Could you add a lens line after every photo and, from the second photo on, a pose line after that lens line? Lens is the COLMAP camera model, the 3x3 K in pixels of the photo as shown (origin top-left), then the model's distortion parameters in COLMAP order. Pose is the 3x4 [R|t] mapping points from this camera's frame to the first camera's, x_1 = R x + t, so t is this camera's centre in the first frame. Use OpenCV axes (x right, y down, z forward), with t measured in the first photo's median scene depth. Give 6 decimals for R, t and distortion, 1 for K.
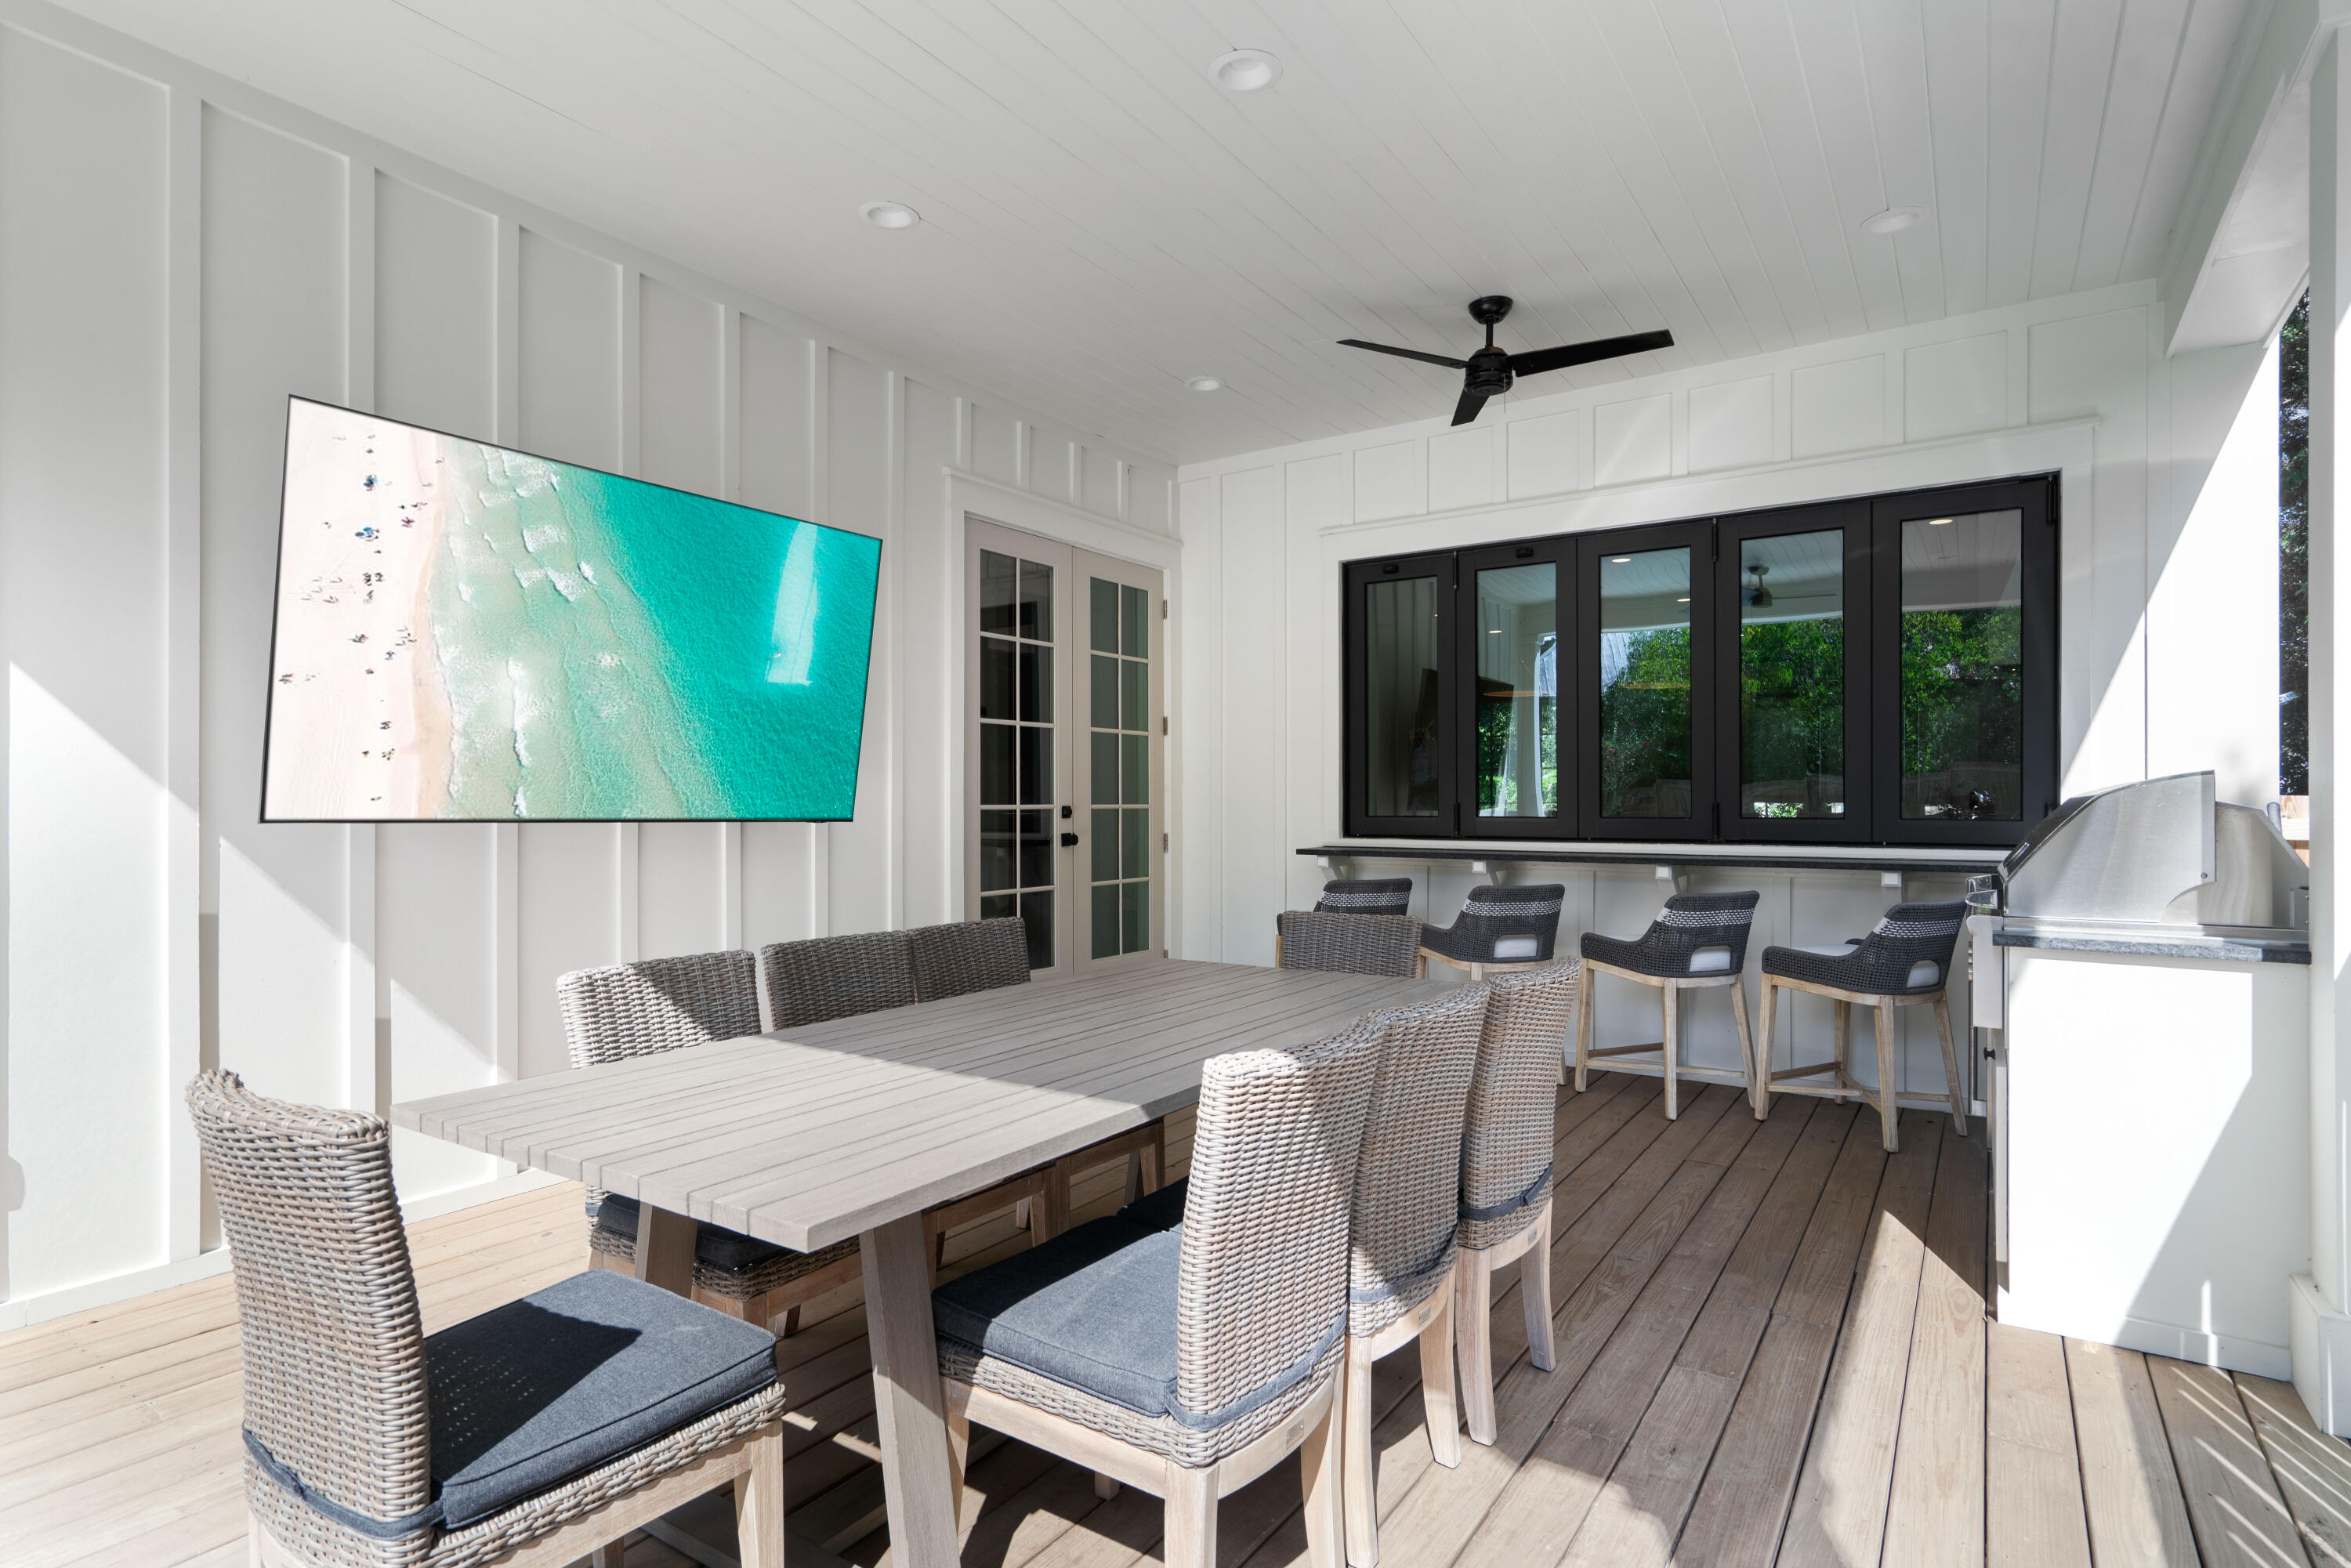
lens RADIAL K [[1173.9, 0, 1210.2], [0, 1173.9, 798.2], [0, 0, 1]] dist [0.000979, 0.000076]
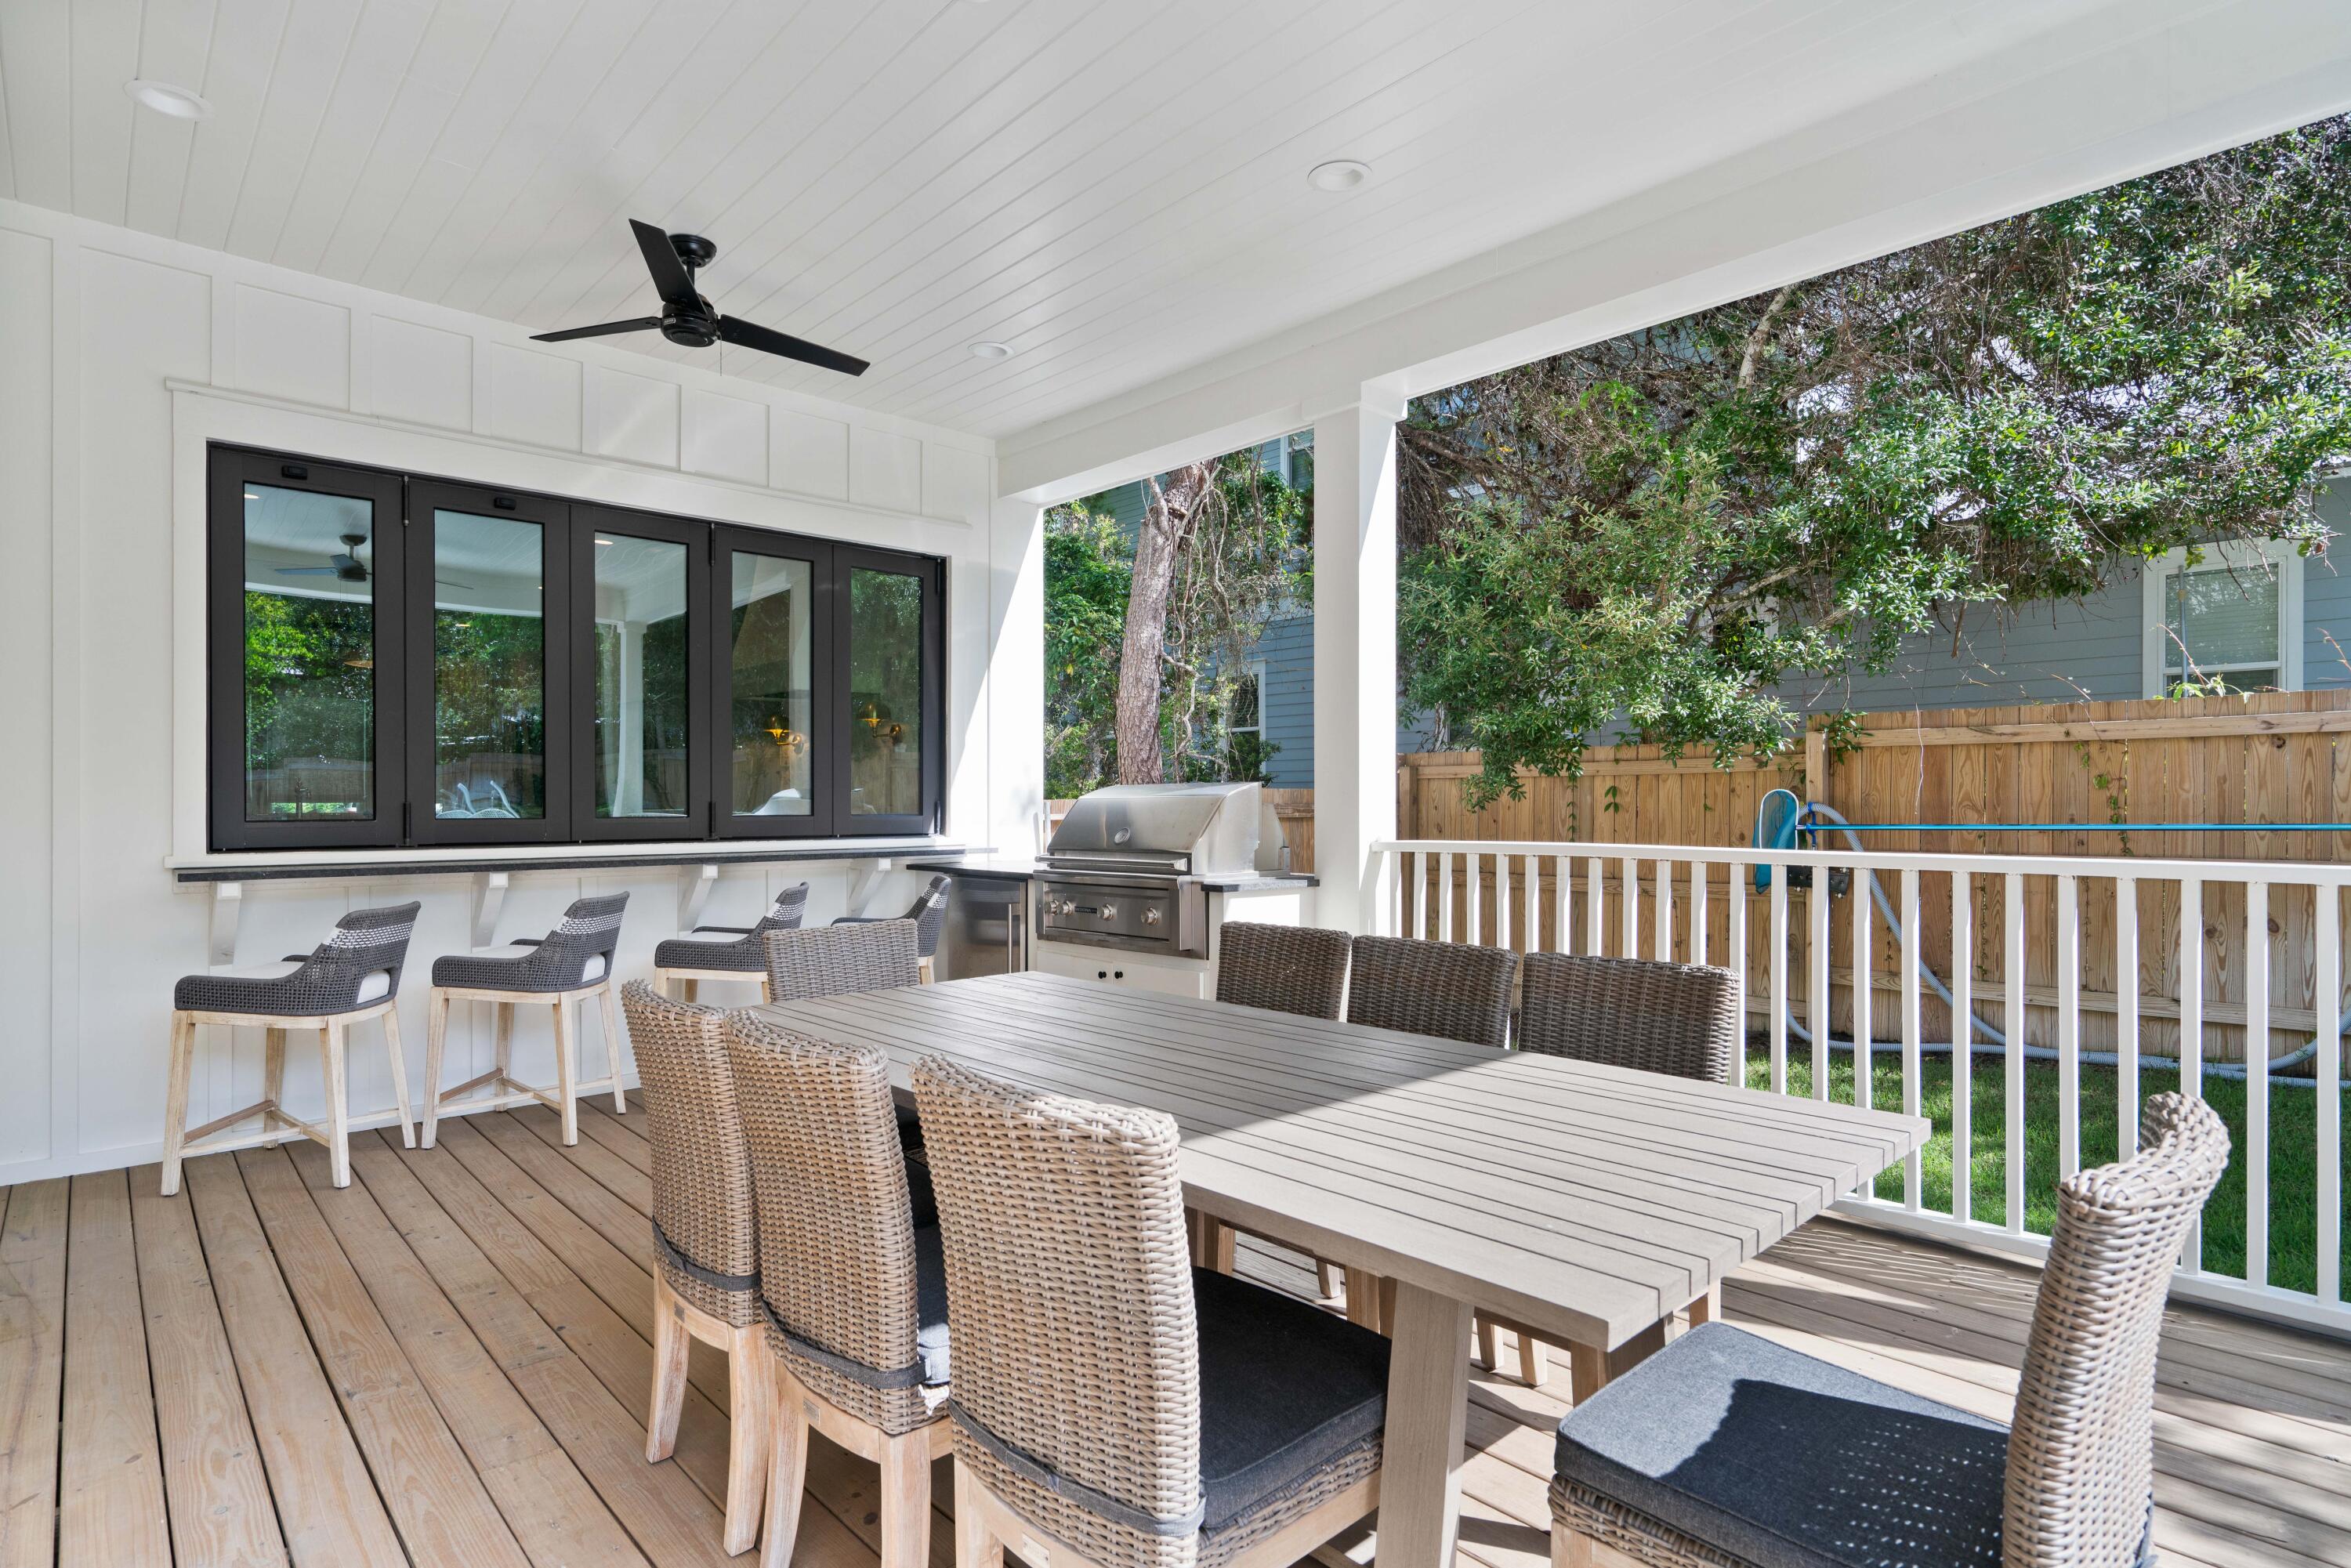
lens RADIAL K [[1173.9, 0, 1210.2], [0, 1173.9, 798.2], [0, 0, 1]] dist [0.000979, 0.000076]
pose [[0.221304, 0.003787, 0.975197, -0.300069], [-0.001170, 0.999993, -0.003618, 0.002665], [-0.975204, -0.000340, 0.221307, 0.228173]]
